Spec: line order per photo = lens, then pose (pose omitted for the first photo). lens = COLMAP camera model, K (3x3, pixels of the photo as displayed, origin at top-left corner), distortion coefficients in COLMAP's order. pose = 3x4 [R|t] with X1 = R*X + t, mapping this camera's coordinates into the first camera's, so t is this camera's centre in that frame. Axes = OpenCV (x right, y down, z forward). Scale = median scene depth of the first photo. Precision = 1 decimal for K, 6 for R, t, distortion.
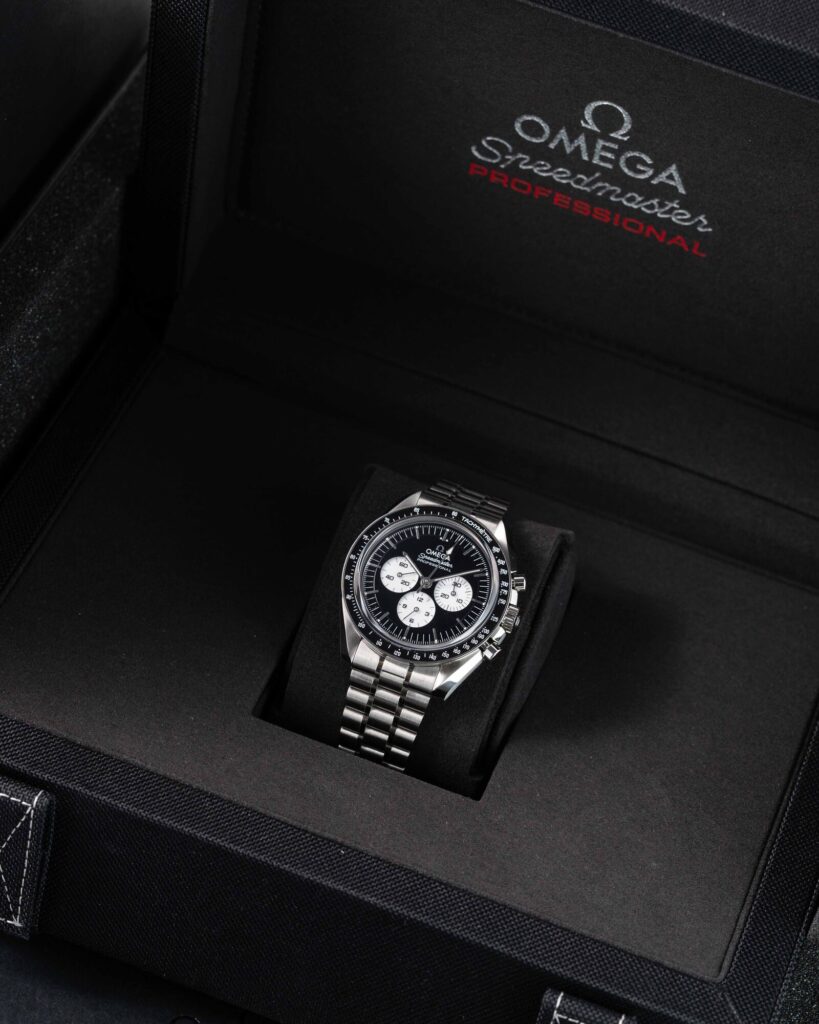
lens RADIAL K [[4401.8, 0, 409.5], [0, 4401.8, 512.0], [0, 0, 1]] dist [0.098514, 2.175444]
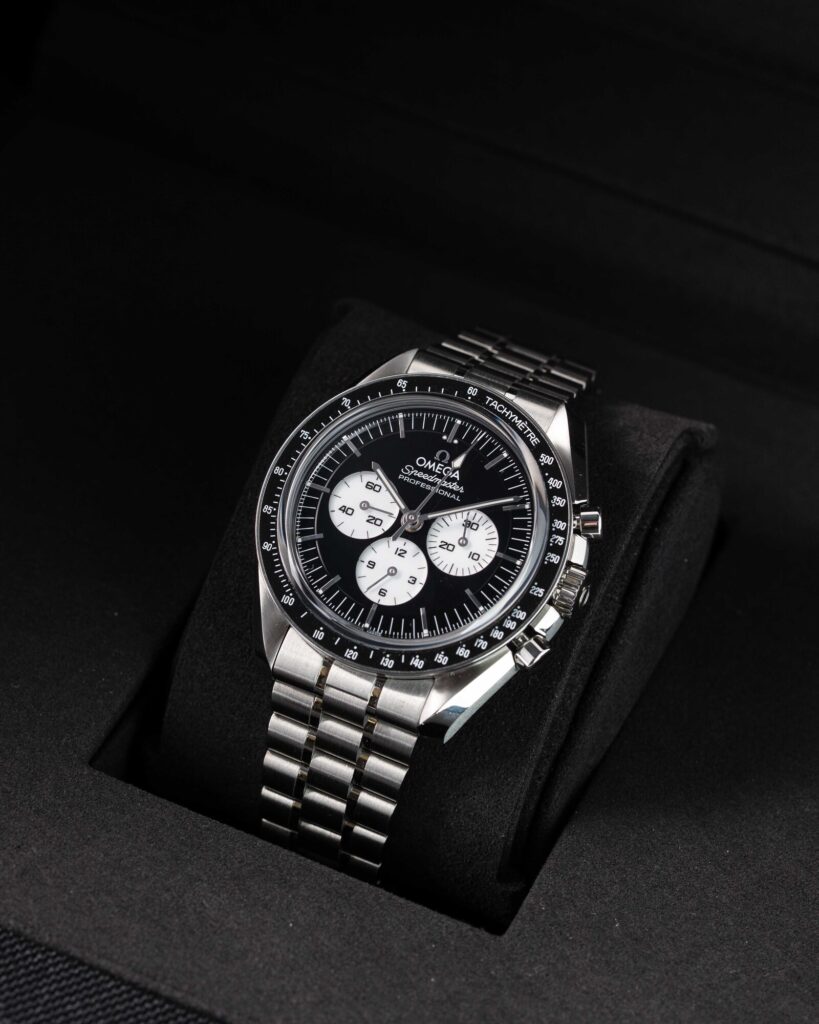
lens RADIAL K [[4401.8, 0, 409.5], [0, 4401.8, 512.0], [0, 0, 1]] dist [0.098514, 2.175444]
pose [[0.991435, 0.011063, -0.130131, 0.072513], [-0.006899, 0.999451, 0.032406, -0.002233], [0.130418, -0.031231, 0.990967, 0.473018]]
